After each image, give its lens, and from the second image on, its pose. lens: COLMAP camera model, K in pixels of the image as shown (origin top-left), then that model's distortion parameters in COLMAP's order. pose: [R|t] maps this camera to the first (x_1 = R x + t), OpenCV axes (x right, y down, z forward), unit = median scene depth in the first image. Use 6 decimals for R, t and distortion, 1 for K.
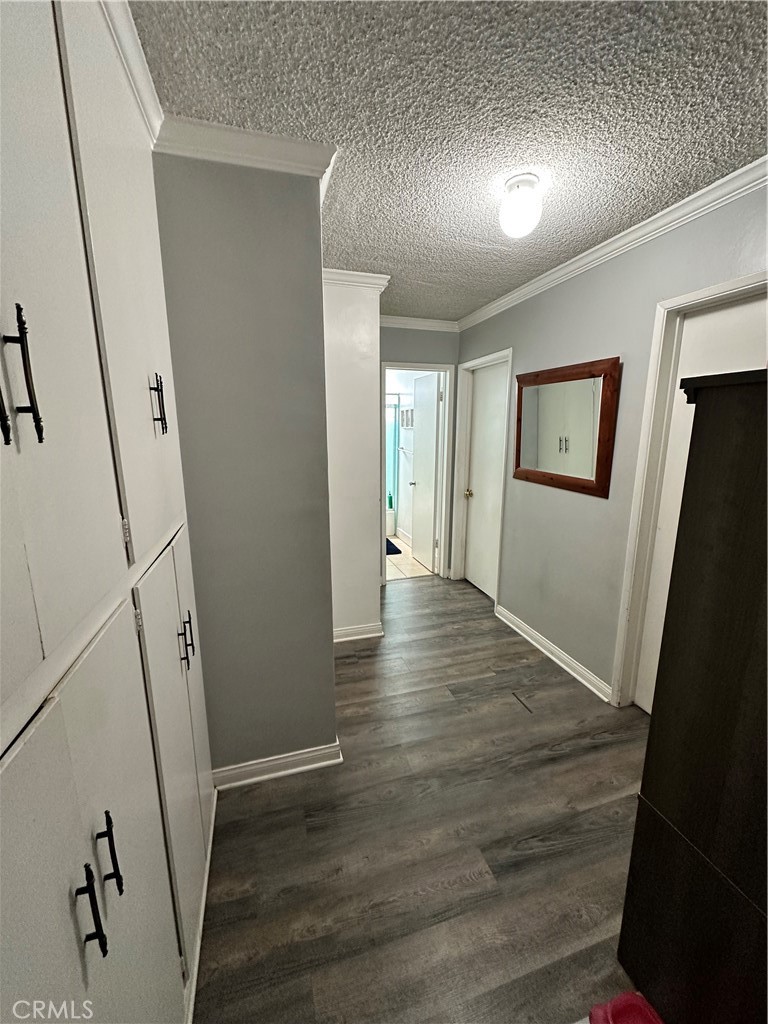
lens RADIAL K [[408.0, 0, 384.2], [0, 408.0, 512.7], [0, 0, 1]] dist [0.000612, 0.000133]
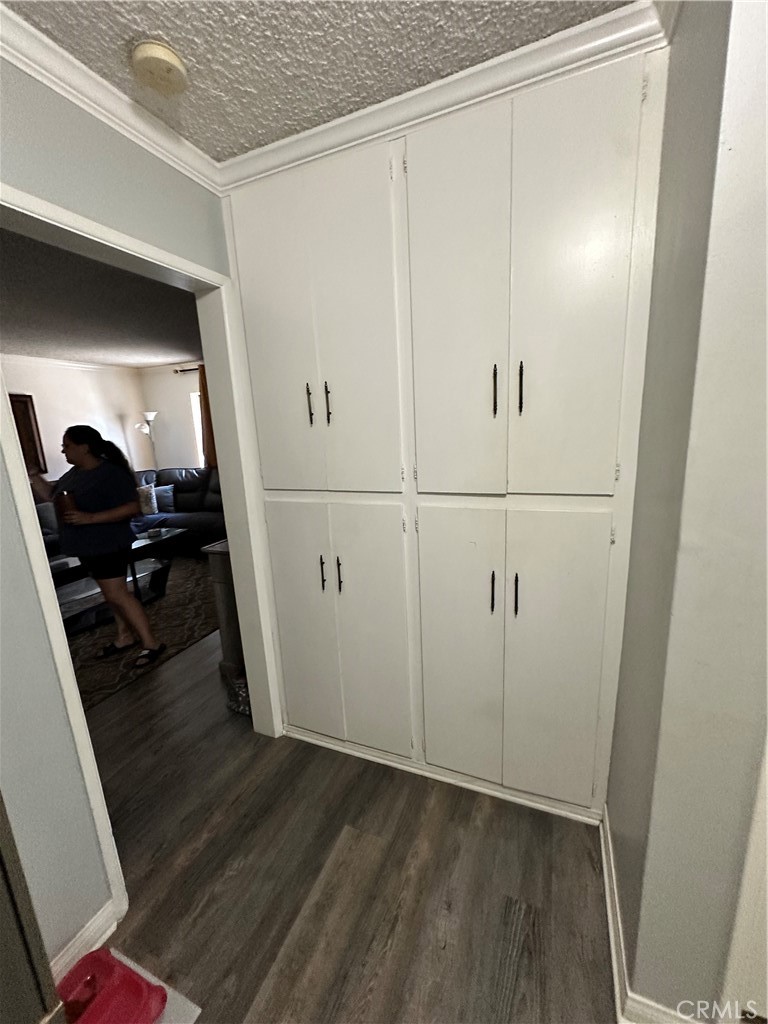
lens RADIAL K [[408.0, 0, 383.6], [0, 408.0, 510.5], [0, 0, 1]] dist [0.000612, 0.000133]
pose [[-0.638767, 0.194816, -0.744327, 0.496412], [-0.095444, 0.939877, 0.327905, -0.231221], [0.763457, 0.280497, -0.581769, 1.219595]]
